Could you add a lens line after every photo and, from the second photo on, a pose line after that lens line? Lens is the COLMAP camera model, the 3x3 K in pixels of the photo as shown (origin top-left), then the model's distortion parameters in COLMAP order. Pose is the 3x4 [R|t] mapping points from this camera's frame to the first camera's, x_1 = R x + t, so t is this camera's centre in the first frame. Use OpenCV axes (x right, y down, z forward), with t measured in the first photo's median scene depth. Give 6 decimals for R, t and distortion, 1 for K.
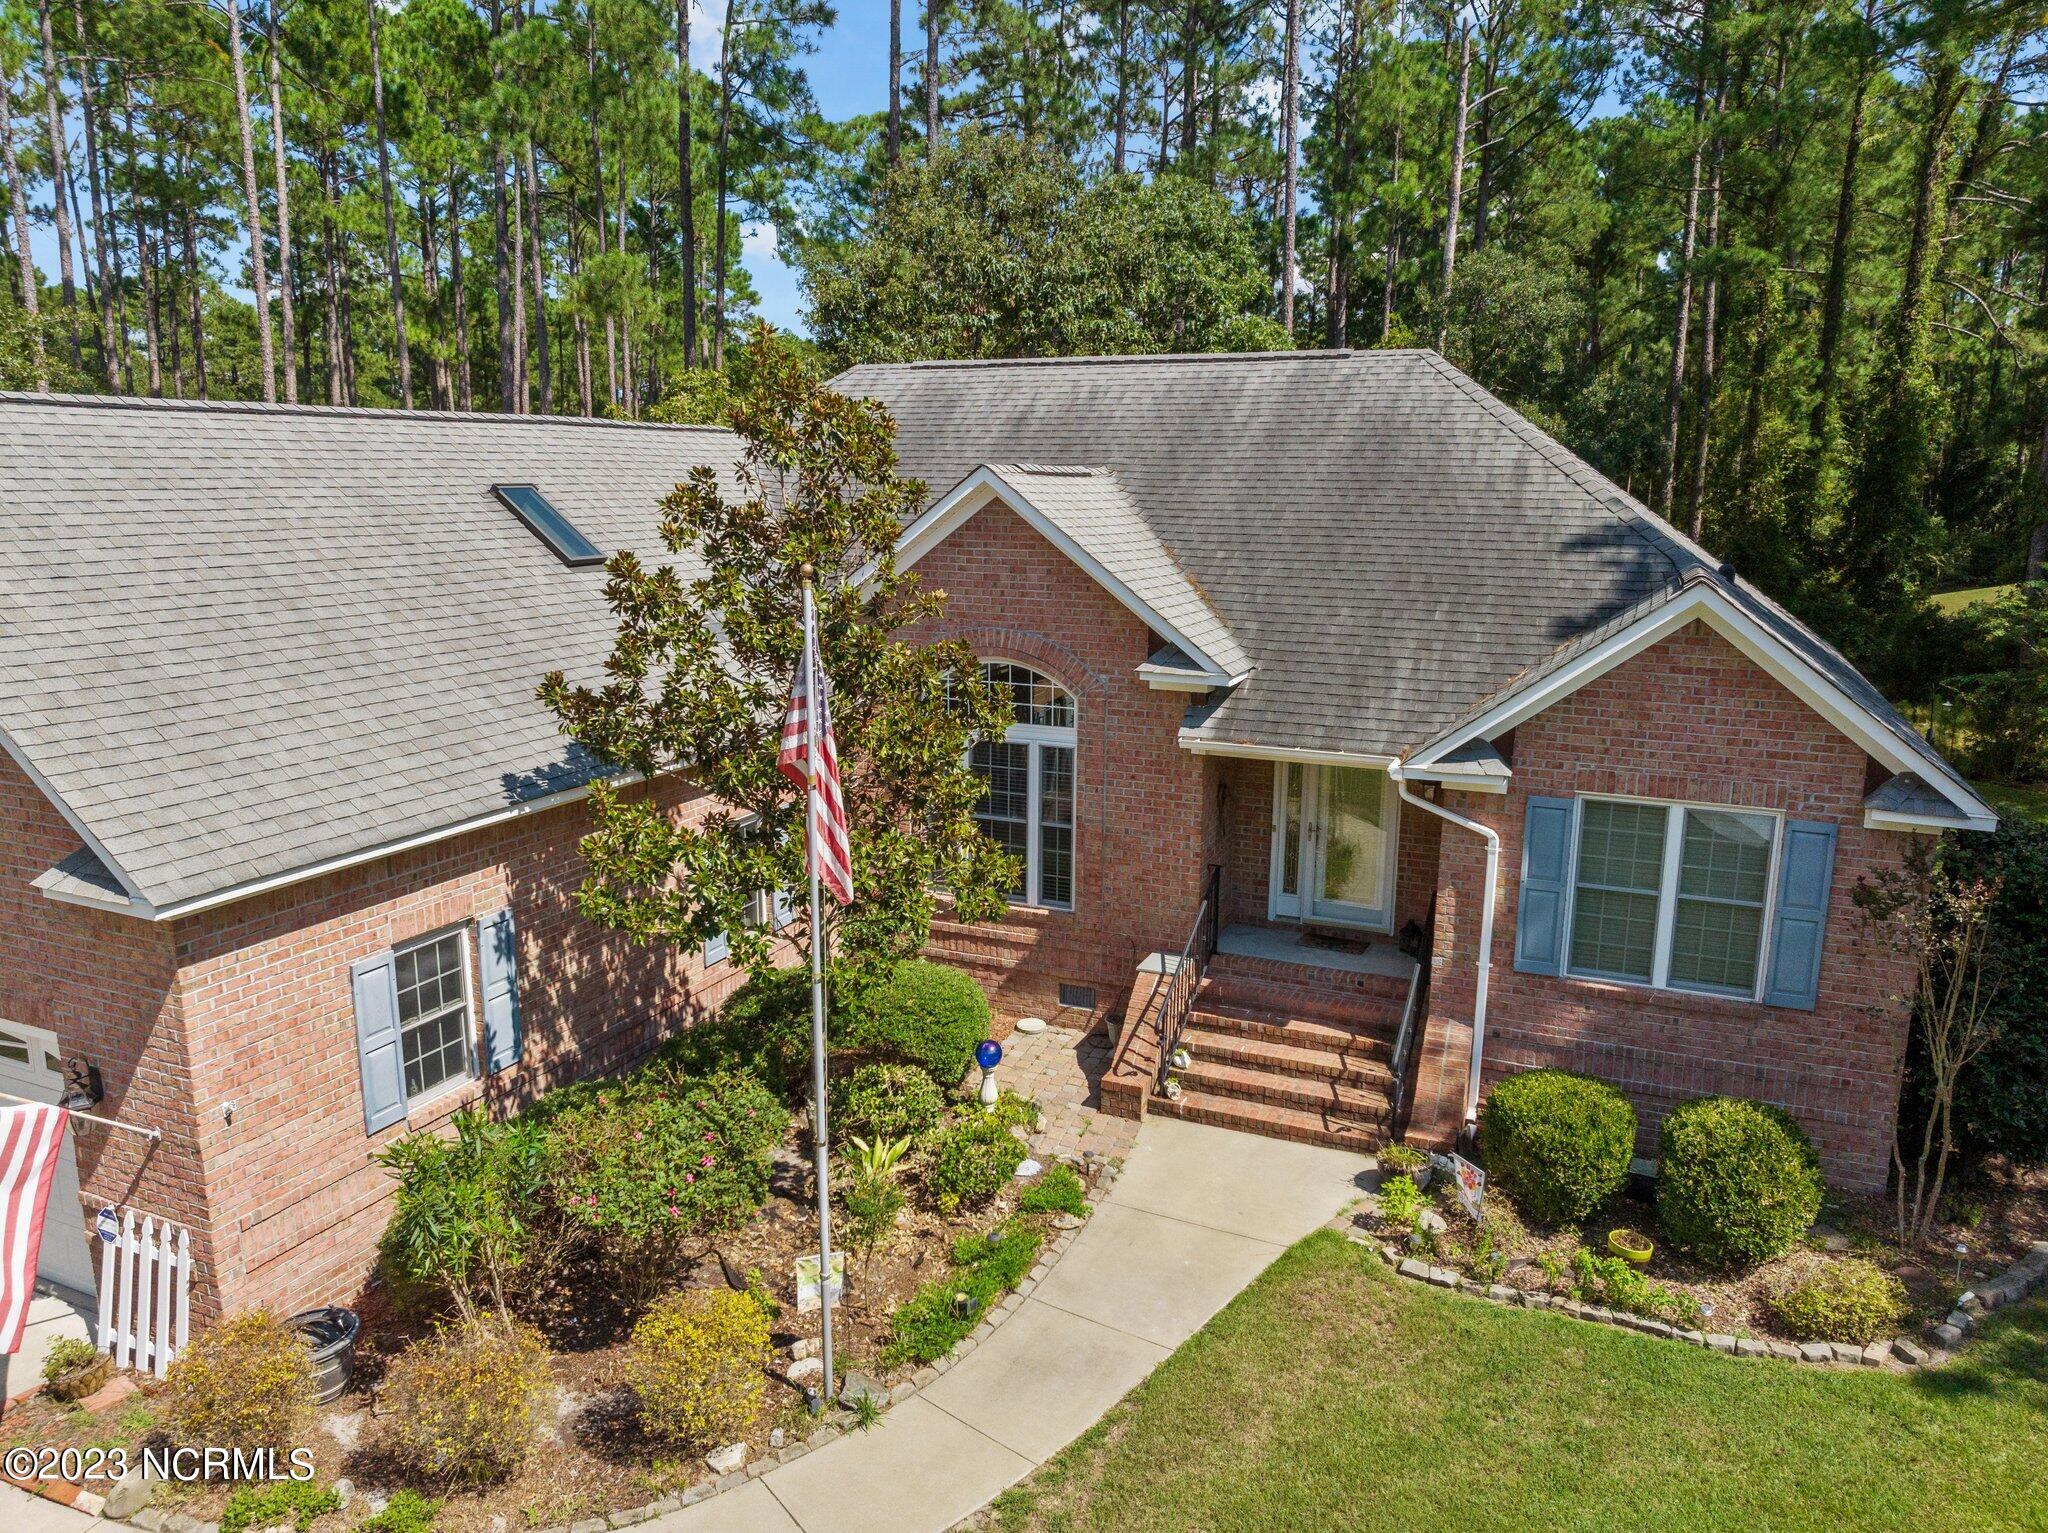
lens RADIAL K [[1420.1, 0, 1024.5], [0, 1420.1, 782.7], [0, 0, 1]] dist [-0.032777, 0.004936]
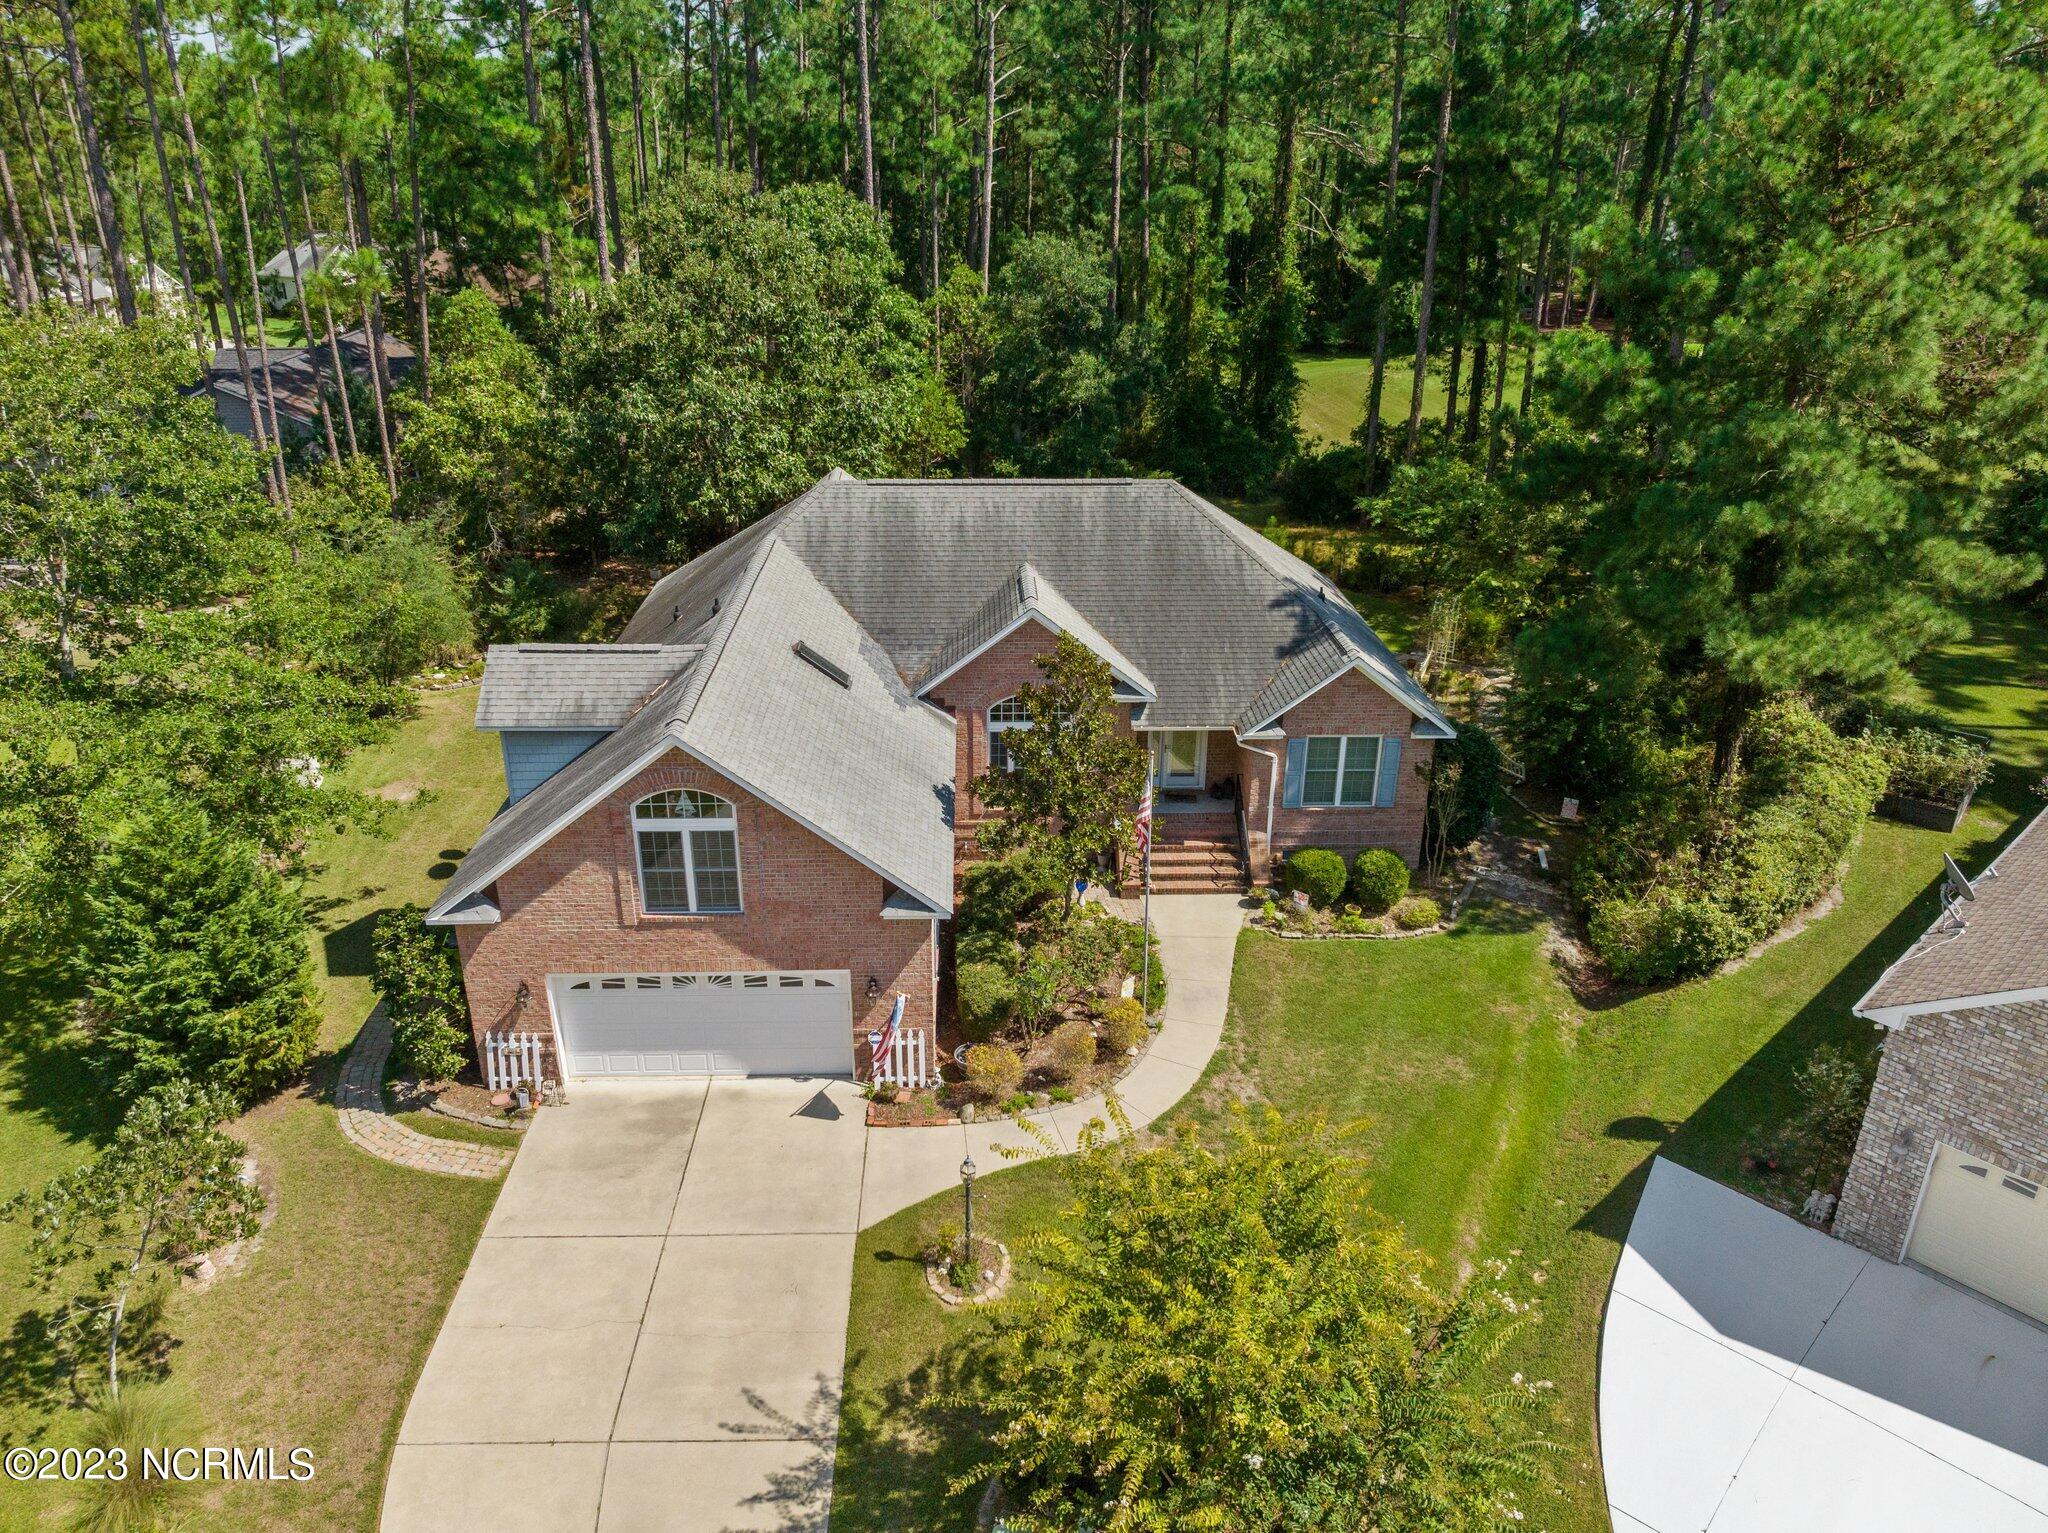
lens RADIAL K [[1420.1, 0, 1012.1], [0, 1420.1, 763.8], [0, 0, 1]] dist [-0.032777, 0.004936]
pose [[0.902867, -0.175719, 0.392371, -1.016553], [0.094240, 0.971353, 0.218158, -0.516071], [-0.419465, -0.159990, 0.893562, -0.960617]]
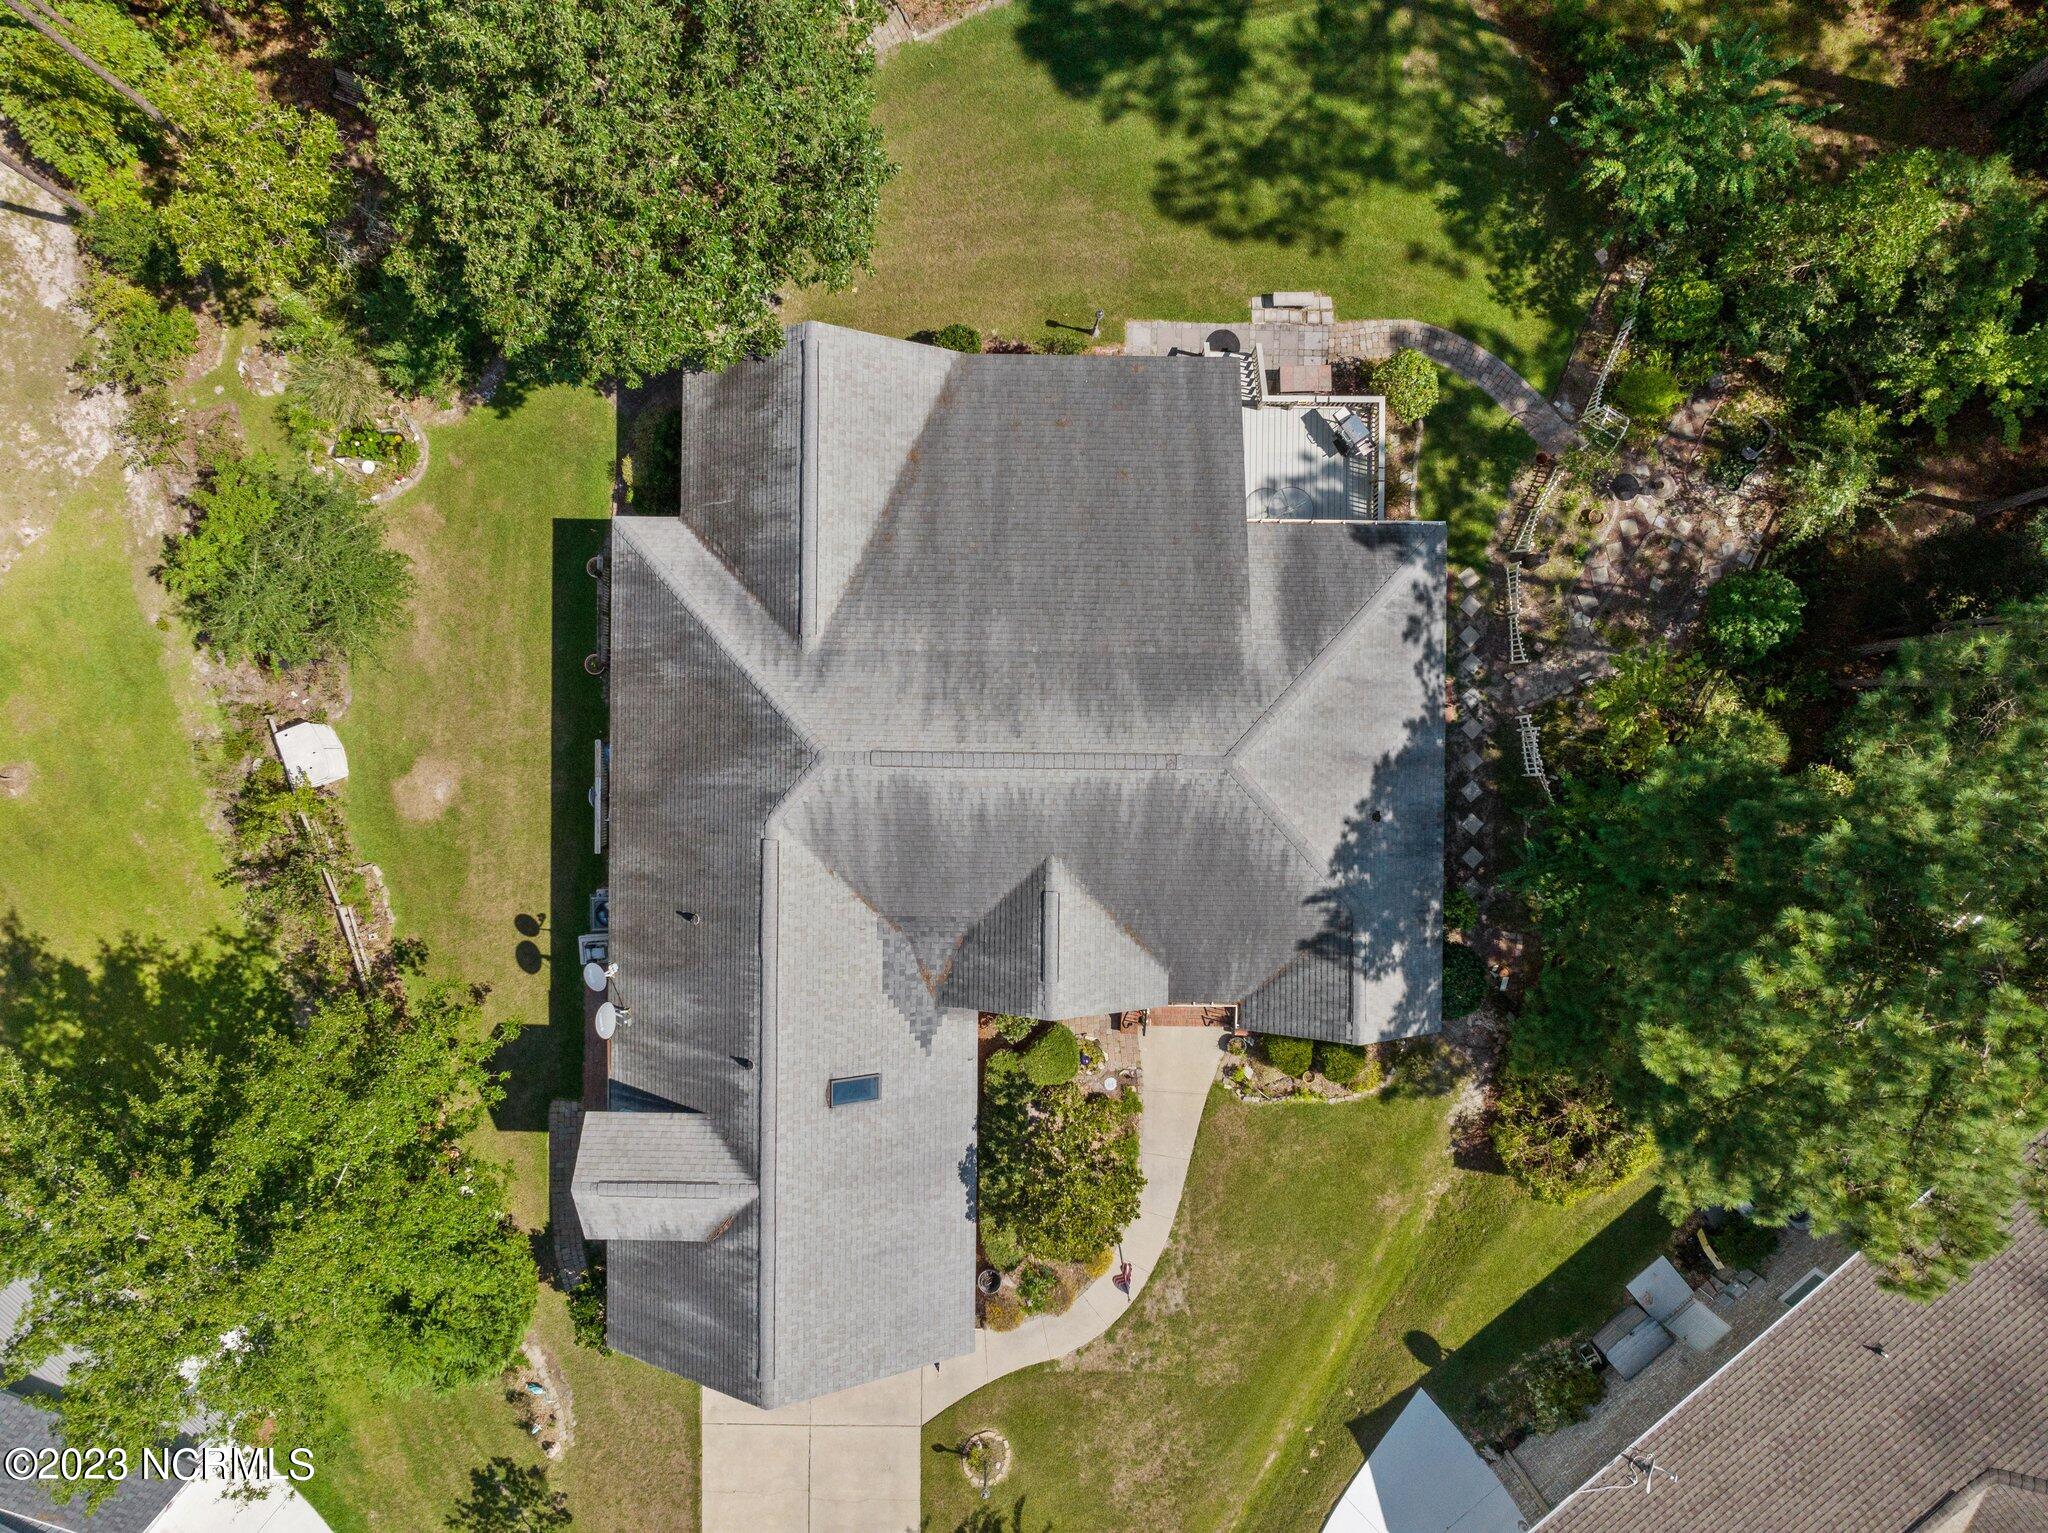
lens RADIAL K [[1420.1, 0, 1025.4], [0, 1420.1, 775.8], [0, 0, 1]] dist [-0.032777, 0.004936]
pose [[0.919250, -0.393645, -0.004791, 0.099851], [0.087549, 0.192551, 0.977374, -2.646937], [-0.383816, -0.898870, 0.211466, 1.019442]]
